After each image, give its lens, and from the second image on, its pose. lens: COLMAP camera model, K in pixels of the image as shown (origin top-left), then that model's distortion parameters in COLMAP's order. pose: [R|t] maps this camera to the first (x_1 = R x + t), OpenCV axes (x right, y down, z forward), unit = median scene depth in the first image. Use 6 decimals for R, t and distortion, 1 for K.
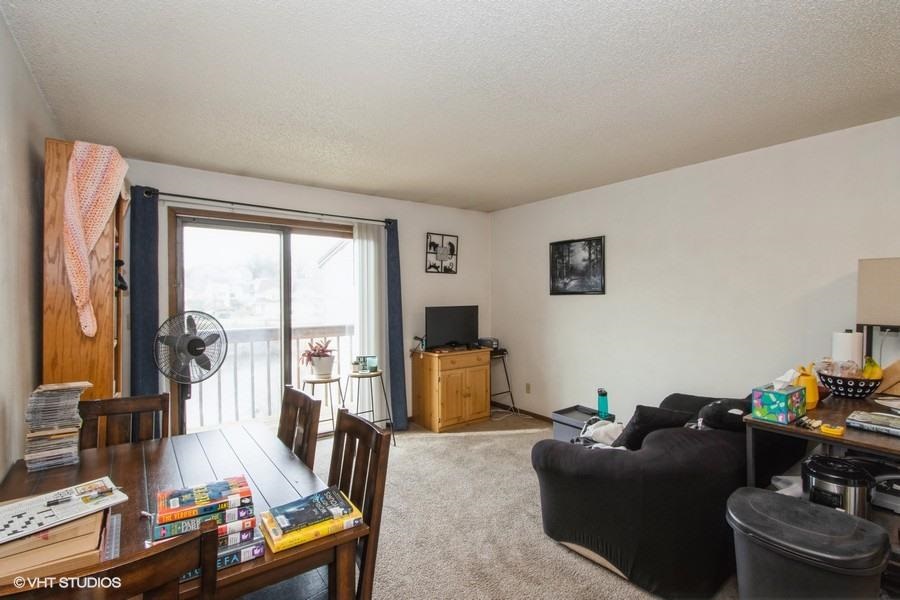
lens RADIAL K [[416.6, 0, 451.2], [0, 416.6, 300.4], [0, 0, 1]] dist [0.000541, 0.000396]
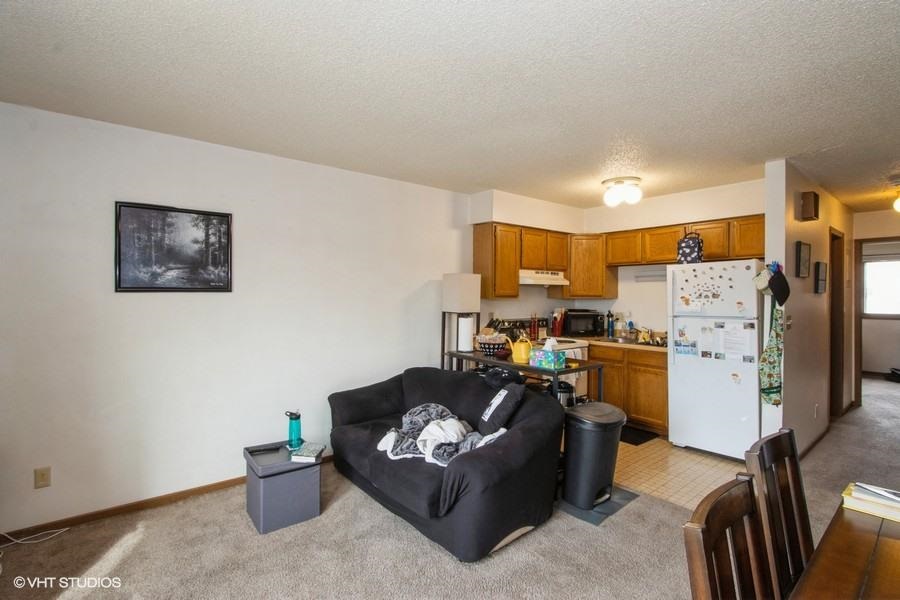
lens RADIAL K [[416.6, 0, 450.1], [0, 416.6, 294.9], [0, 0, 1]] dist [0.000541, 0.000396]
pose [[-0.025133, 0.000982, 0.999684, -0.378558], [0.005659, 0.999984, -0.000840, -0.006395], [-0.999668, 0.005636, -0.025139, 0.608083]]
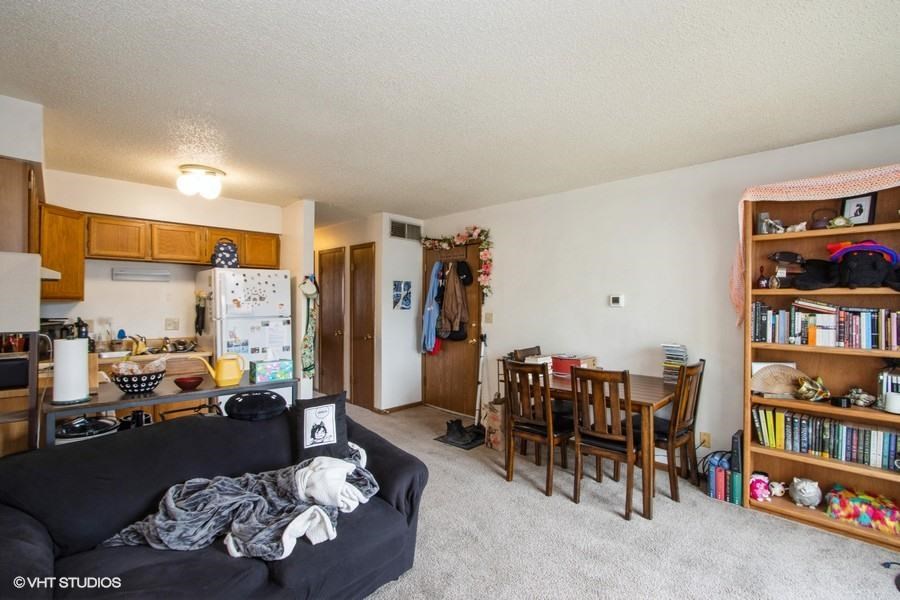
lens RADIAL K [[416.6, 0, 451.8], [0, 416.6, 303.1], [0, 0, 1]] dist [0.000541, 0.000396]
pose [[-0.996927, -0.005140, -0.078173, 0.098111], [-0.006051, 0.999916, 0.011428, -0.005635], [0.078108, 0.011866, -0.996874, 1.071888]]
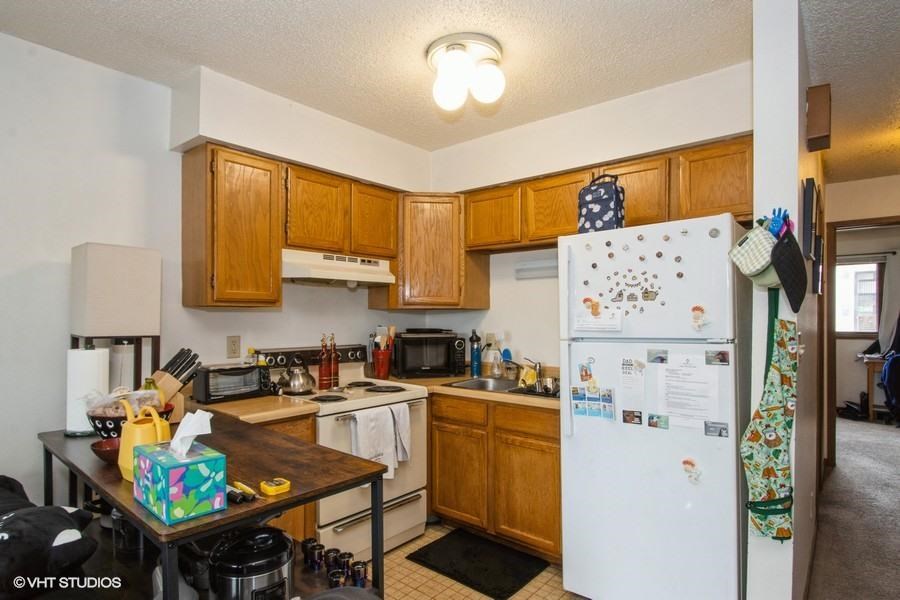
lens RADIAL K [[484.4, 0, 430.4], [0, 484.4, 318.9], [0, 0, 1]] dist [-0.001418, 0.001708]
pose [[-0.193619, -0.003050, 0.981072, 0.045353], [0.011034, 0.999925, 0.005287, 0.016629], [-0.981015, 0.011849, -0.193571, 0.340391]]
